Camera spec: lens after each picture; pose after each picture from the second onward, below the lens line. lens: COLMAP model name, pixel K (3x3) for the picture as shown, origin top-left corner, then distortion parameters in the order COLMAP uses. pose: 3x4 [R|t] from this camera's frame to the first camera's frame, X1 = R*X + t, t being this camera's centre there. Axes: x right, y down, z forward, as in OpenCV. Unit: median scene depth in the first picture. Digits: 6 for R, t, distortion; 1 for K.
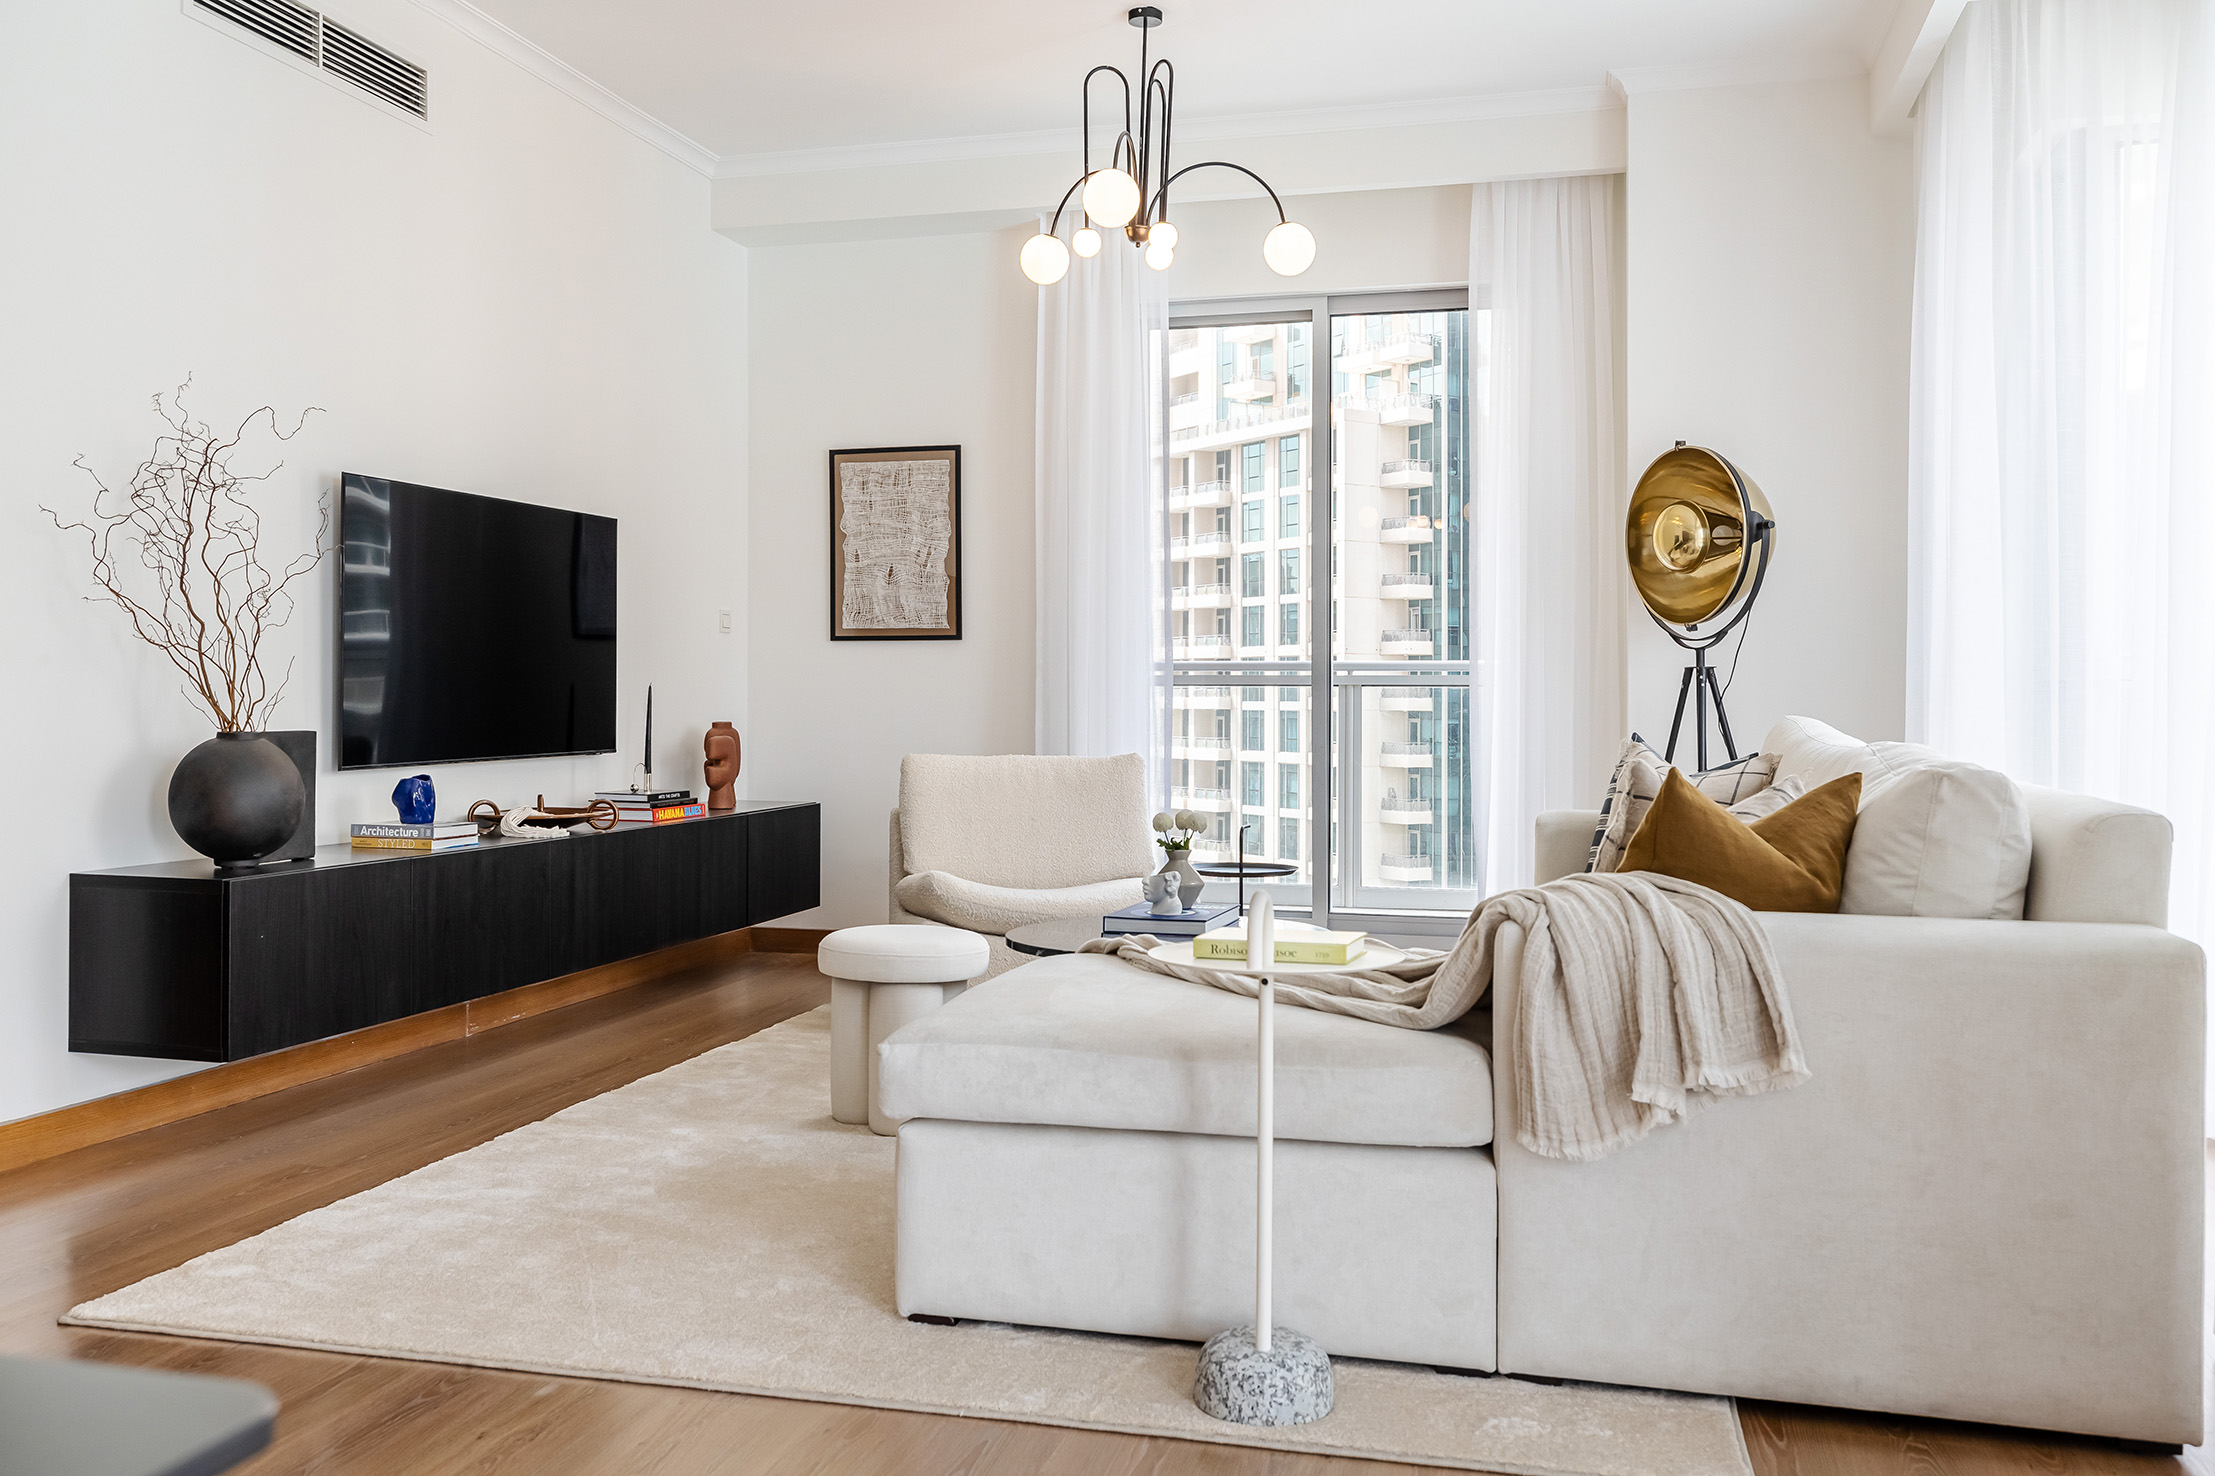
lens RADIAL K [[1859.0, 0, 1106.5], [0, 1859.0, 725.5], [0, 0, 1]] dist [0.007576, 0.001703]
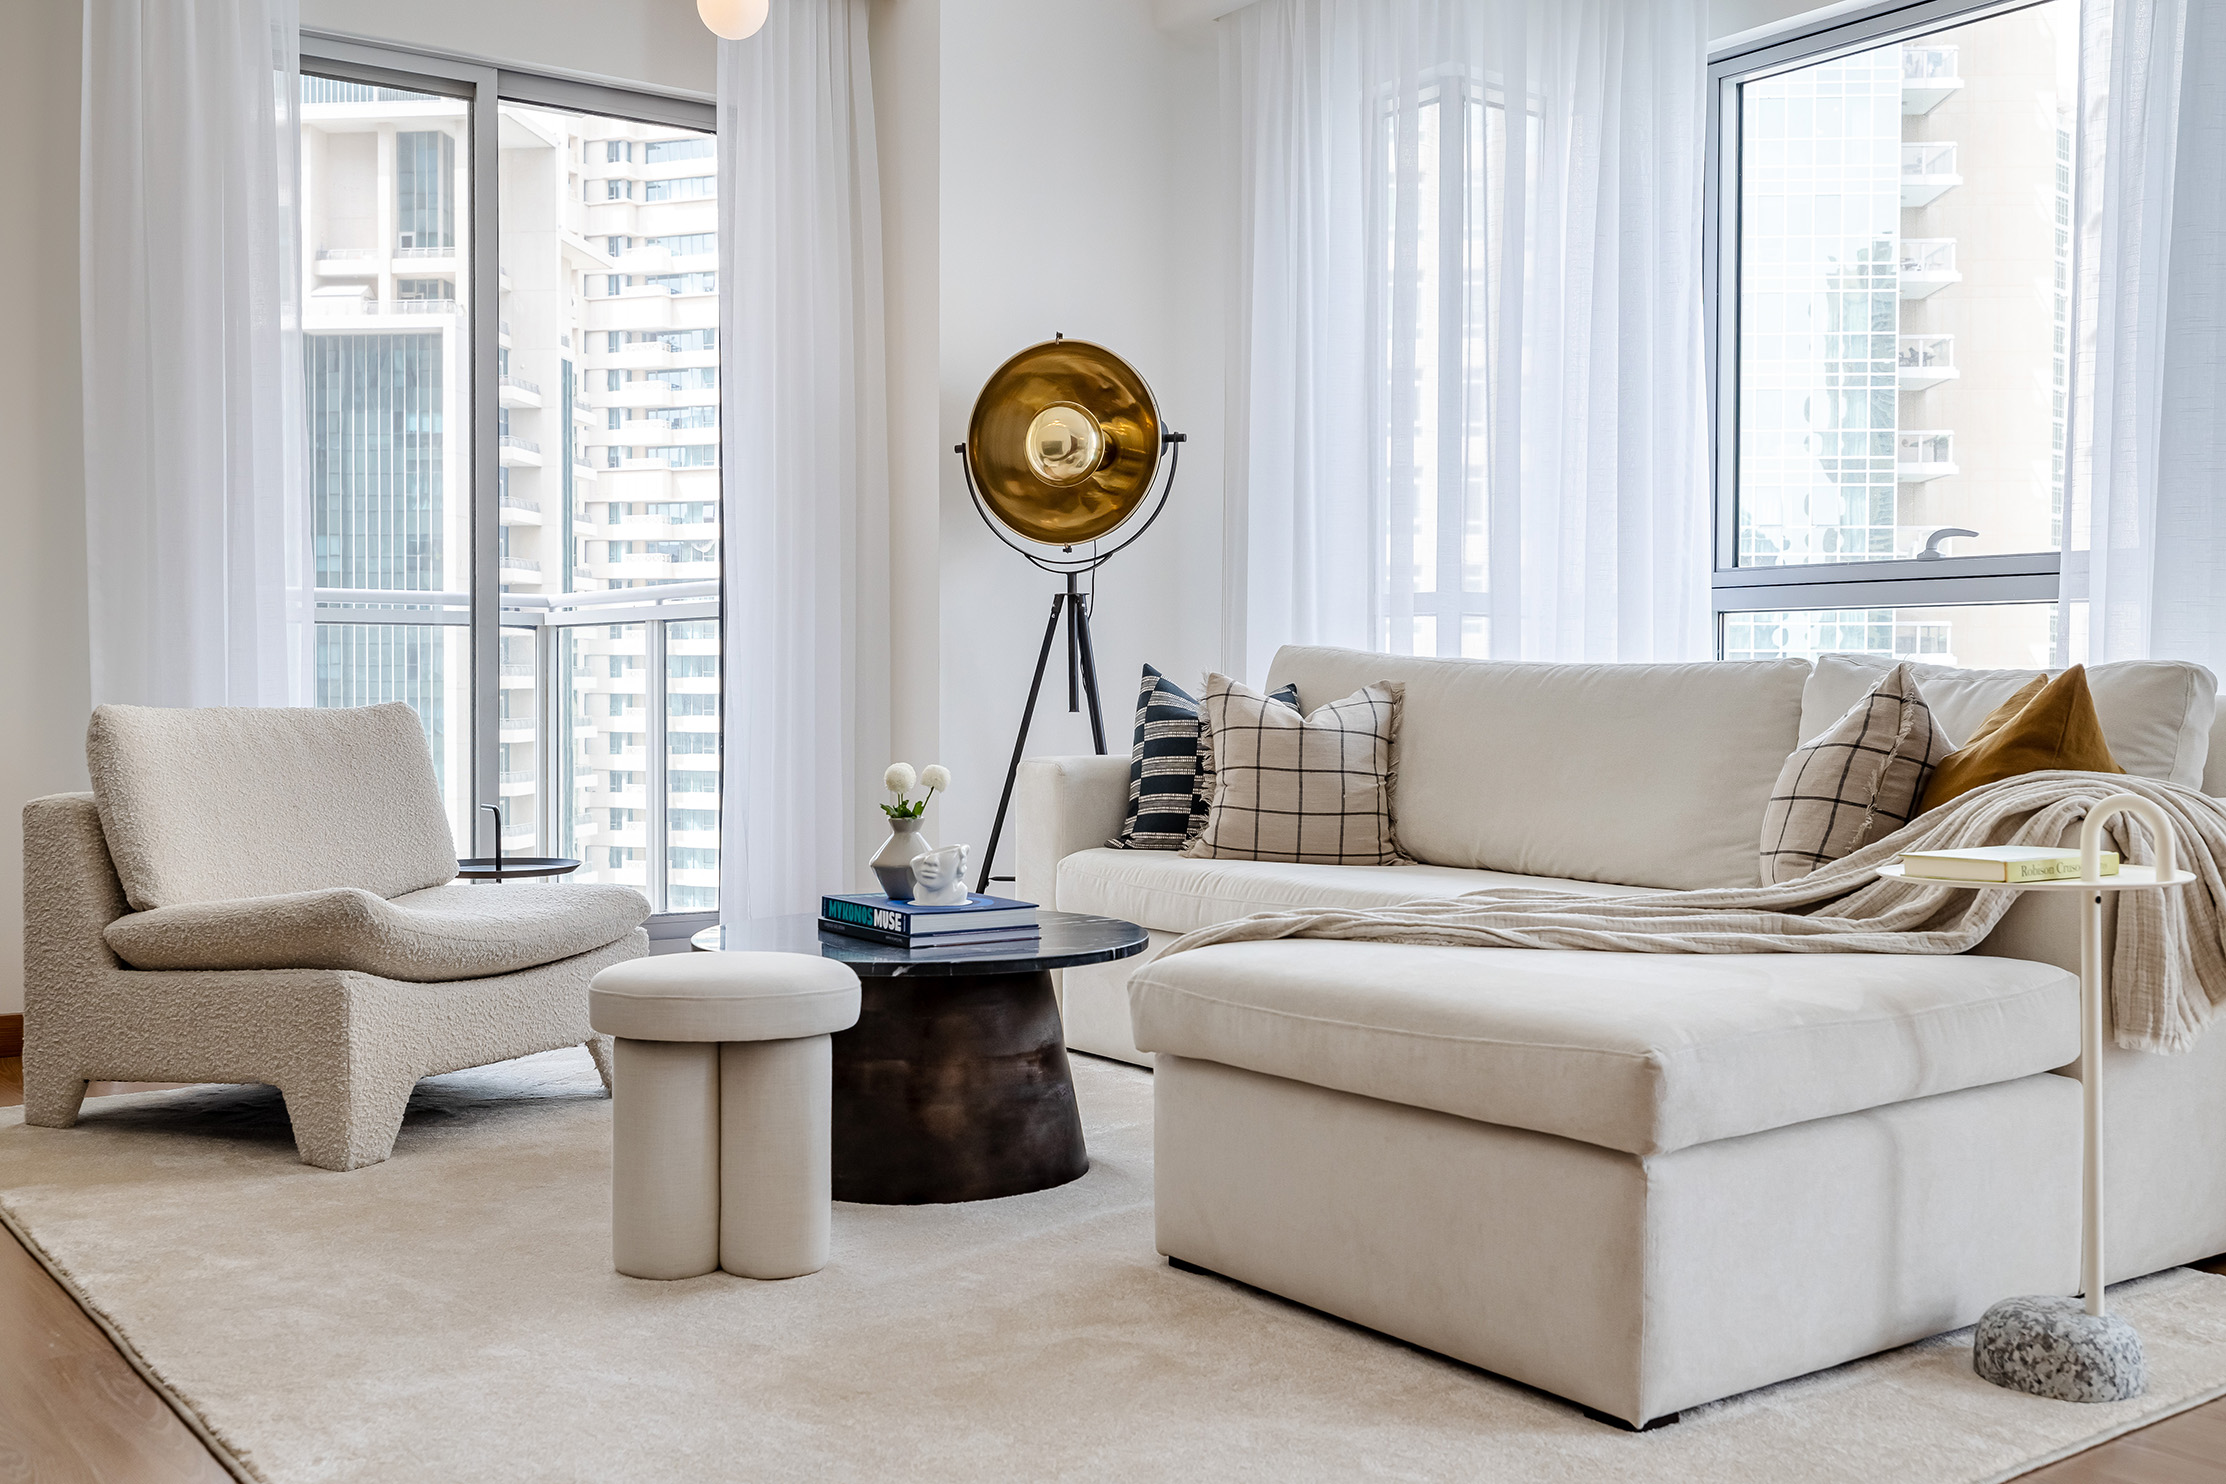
lens RADIAL K [[2190.4, 0, 1111.7], [0, 2190.4, 743.8], [0, 0, 1]] dist [-0.001282, 0.000000]
pose [[0.632027, -0.025973, 0.774511, -0.481052], [0.012326, 0.999649, 0.023465, 0.015783], [-0.774849, -0.005284, 0.632125, 0.335722]]
